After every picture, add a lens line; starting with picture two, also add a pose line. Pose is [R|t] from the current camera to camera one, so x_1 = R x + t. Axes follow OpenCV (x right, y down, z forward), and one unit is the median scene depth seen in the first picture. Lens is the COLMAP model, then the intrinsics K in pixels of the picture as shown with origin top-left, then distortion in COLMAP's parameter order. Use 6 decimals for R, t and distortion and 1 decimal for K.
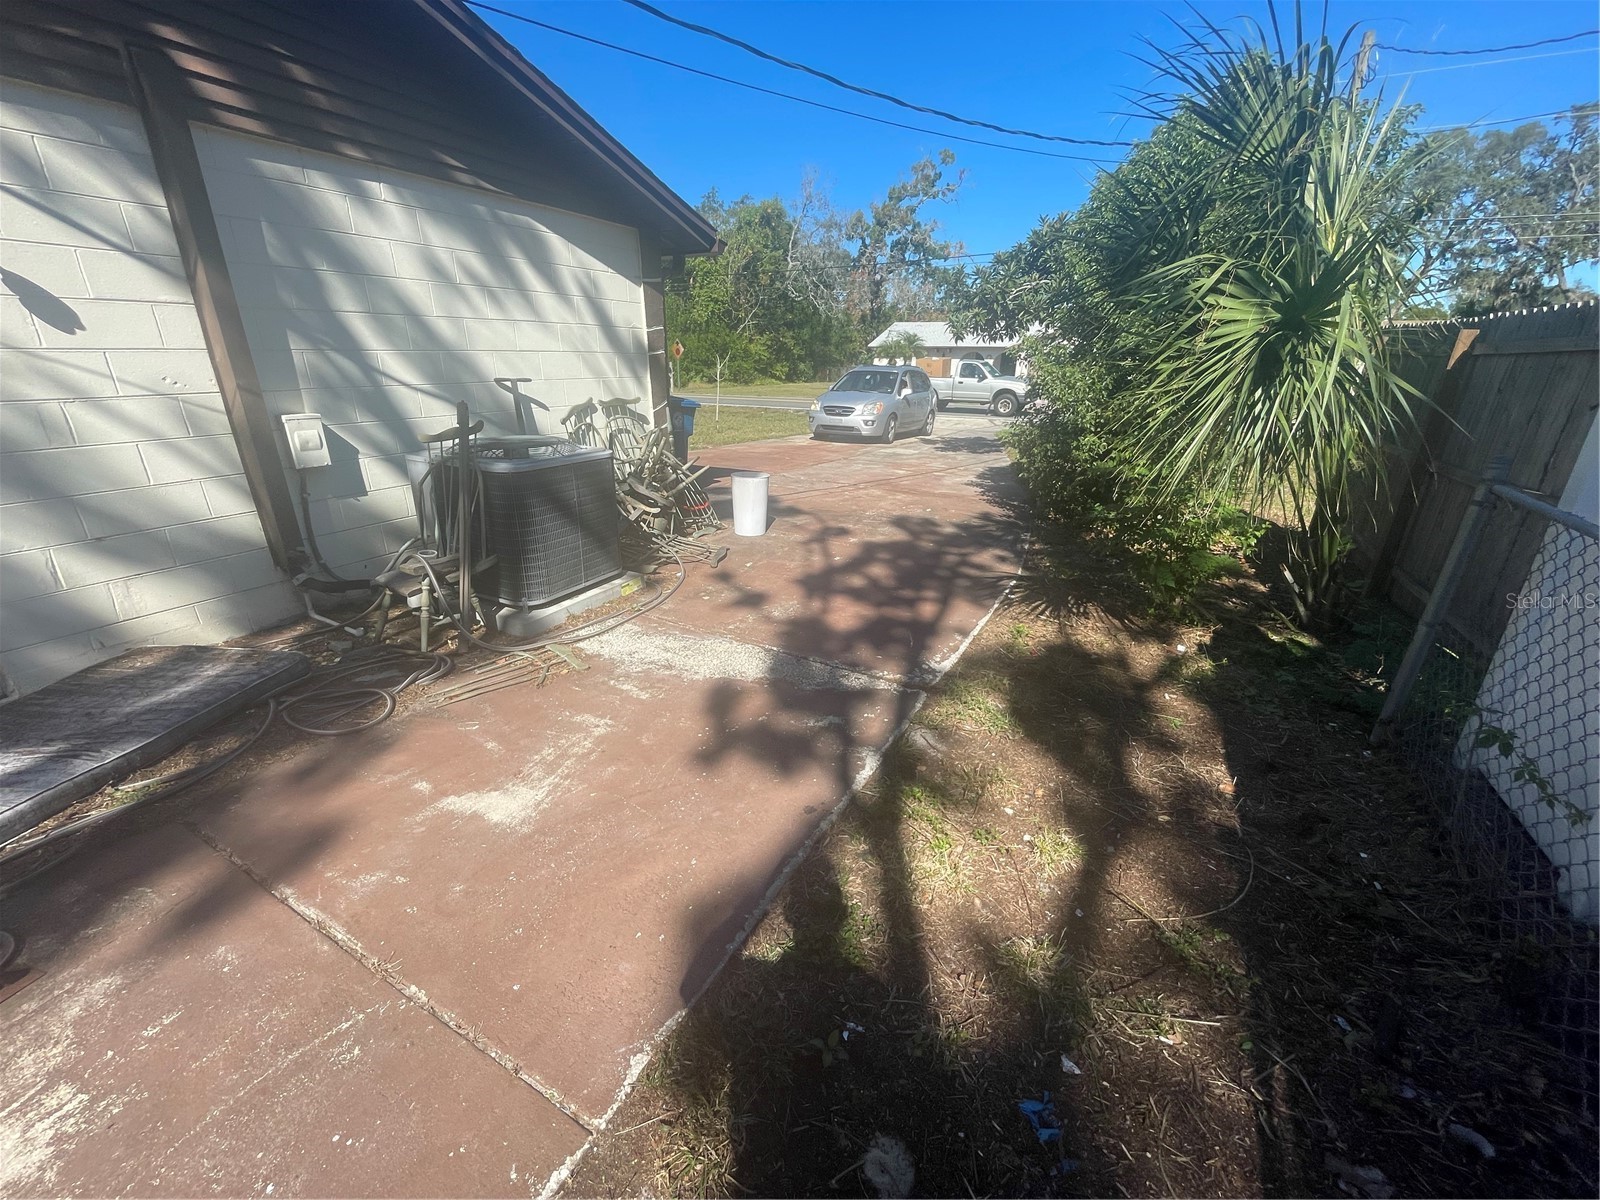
lens RADIAL K [[646.9, 0, 800.5], [0, 646.9, 604.7], [0, 0, 1]] dist [-0.003537, 0.000137]
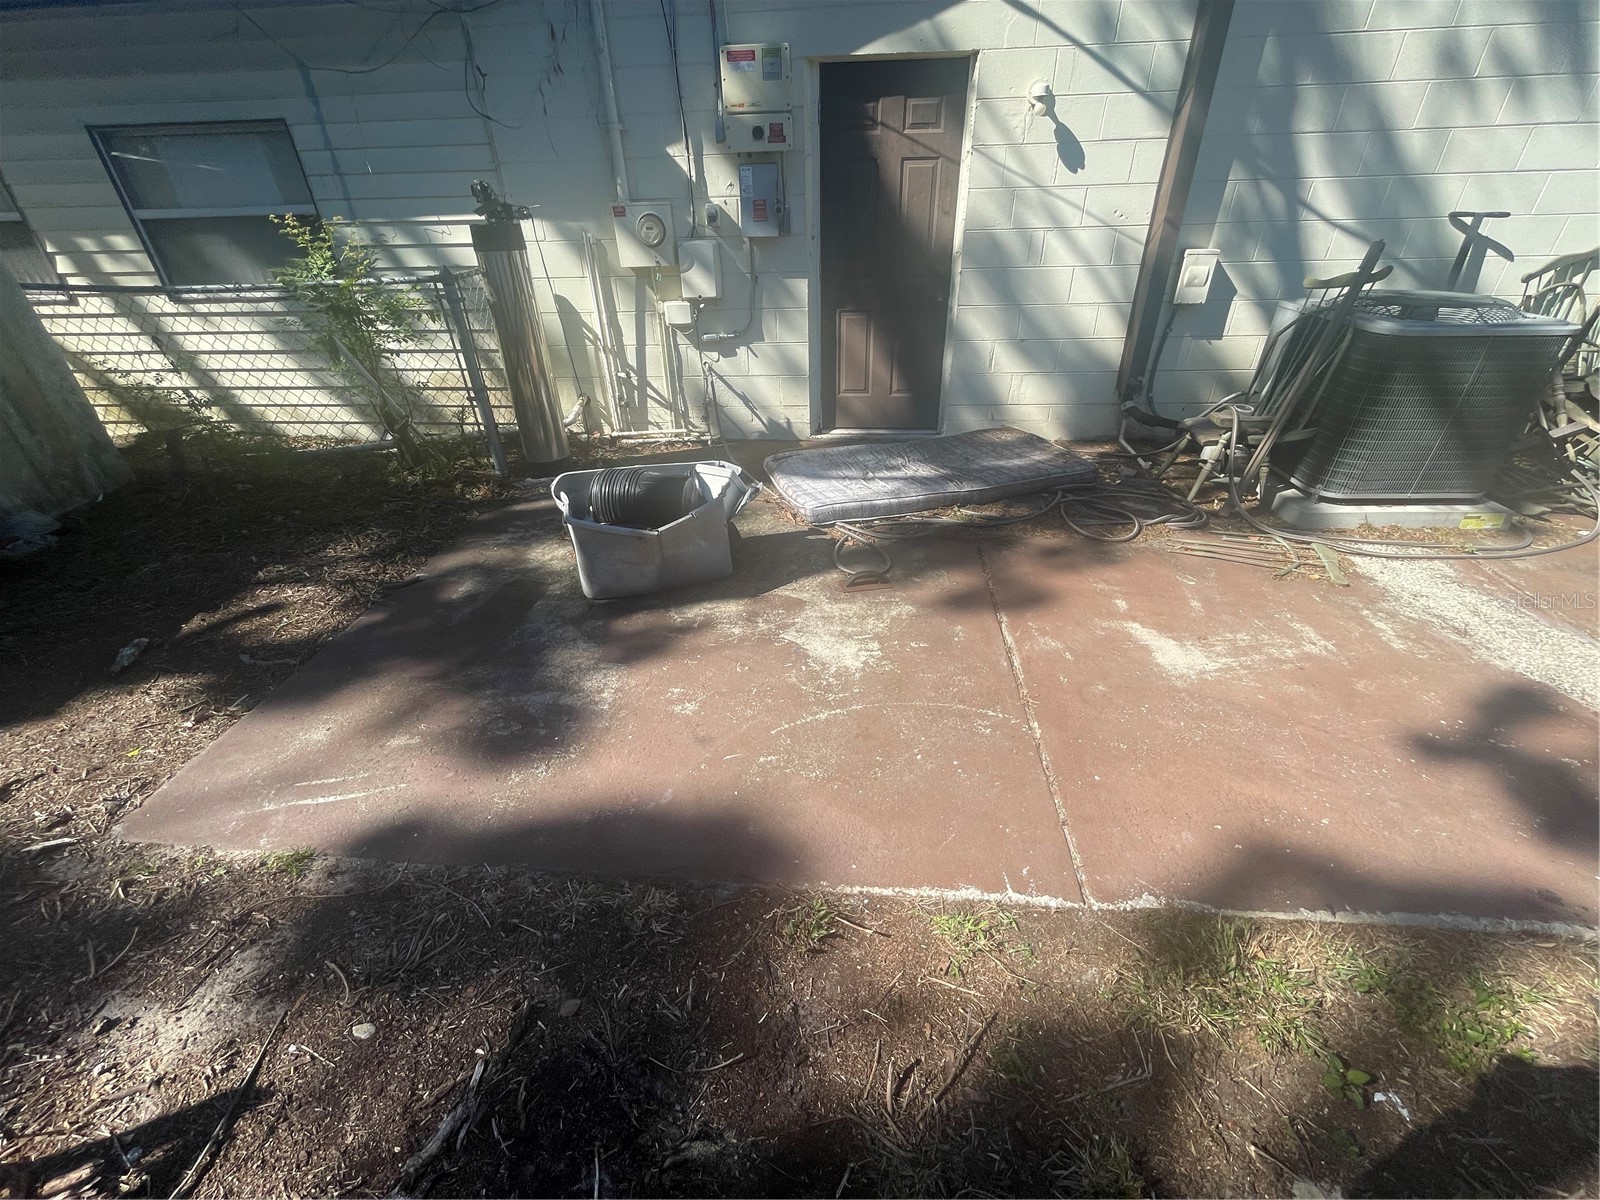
lens RADIAL K [[646.9, 0, 805.4], [0, 646.9, 606.5], [0, 0, 1]] dist [-0.003537, 0.000137]
pose [[0.408520, 0.469527, -0.782723, 0.056094], [-0.300313, 0.878941, 0.370506, 0.021313], [0.861930, 0.083703, 0.500070, -0.033214]]
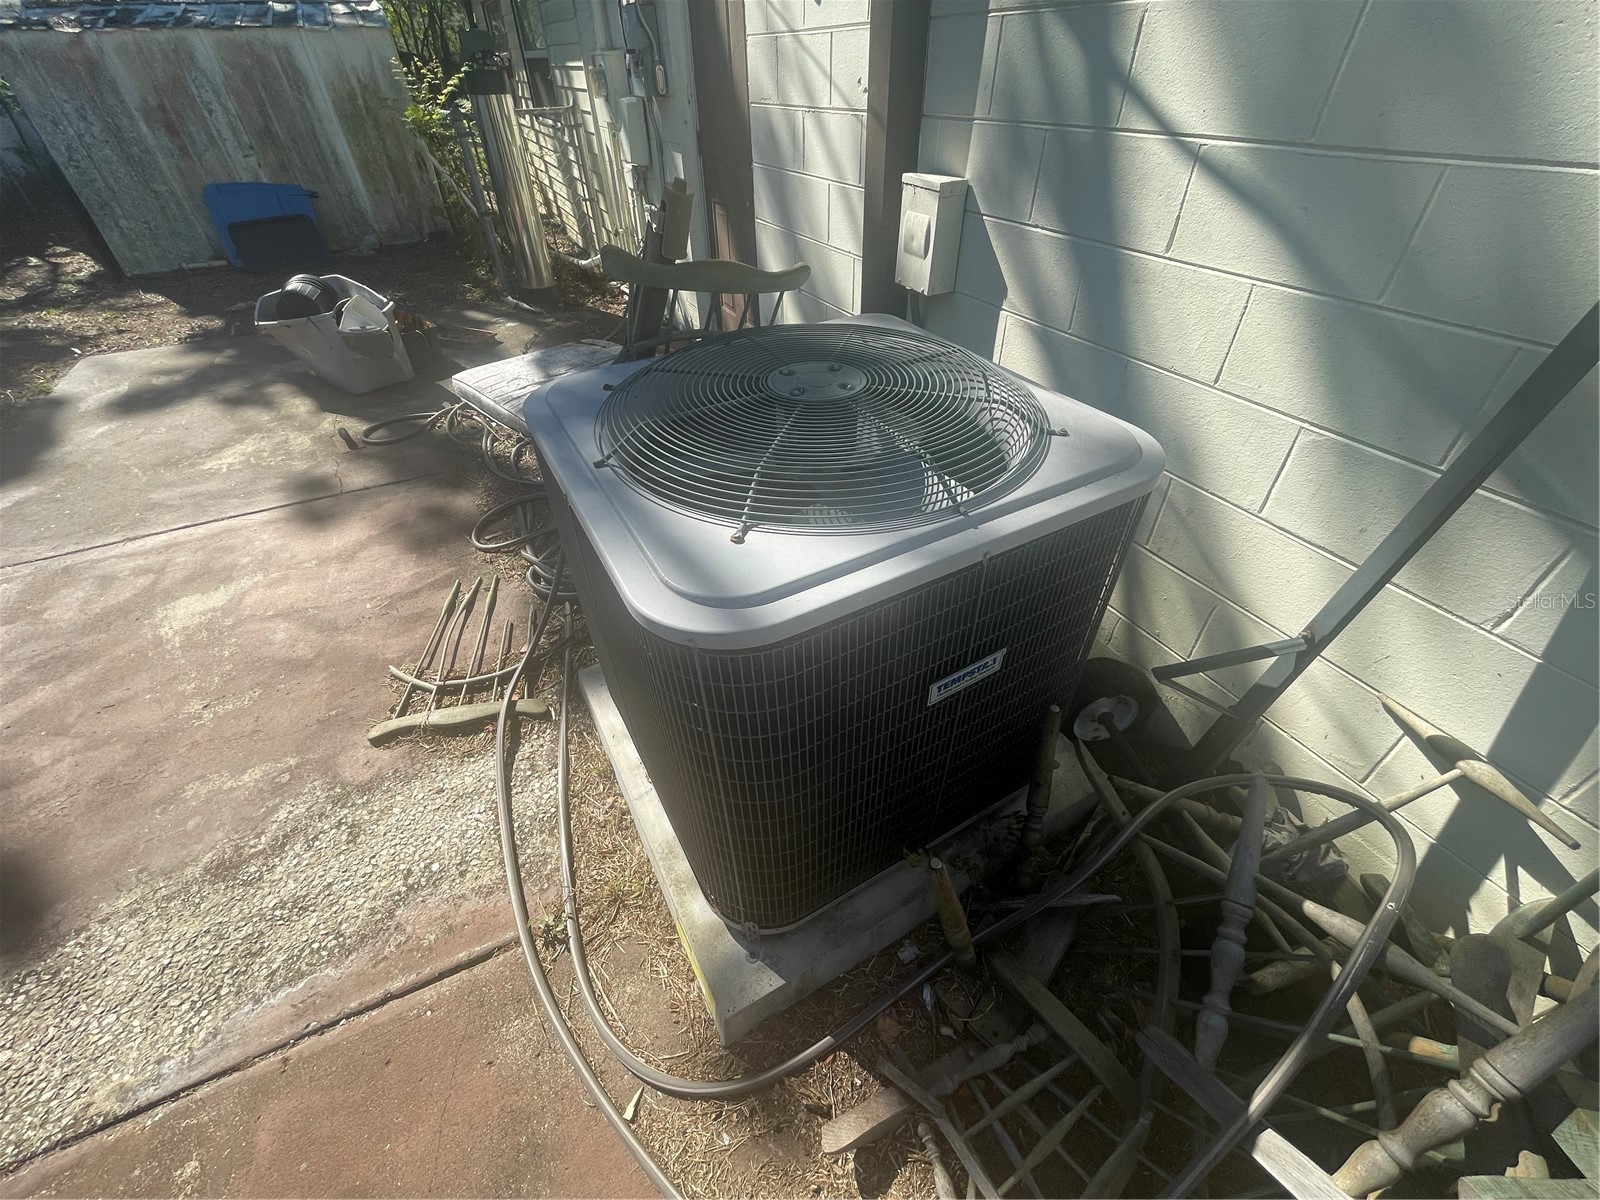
lens RADIAL K [[646.9, 0, 799.8], [0, 646.9, 602.9], [0, 0, 1]] dist [-0.003537, 0.000137]
pose [[-0.561088, 0.527972, -0.637515, -0.239797], [-0.292834, 0.593761, 0.749464, -0.464425], [0.774228, 0.607201, -0.178544, 1.267249]]
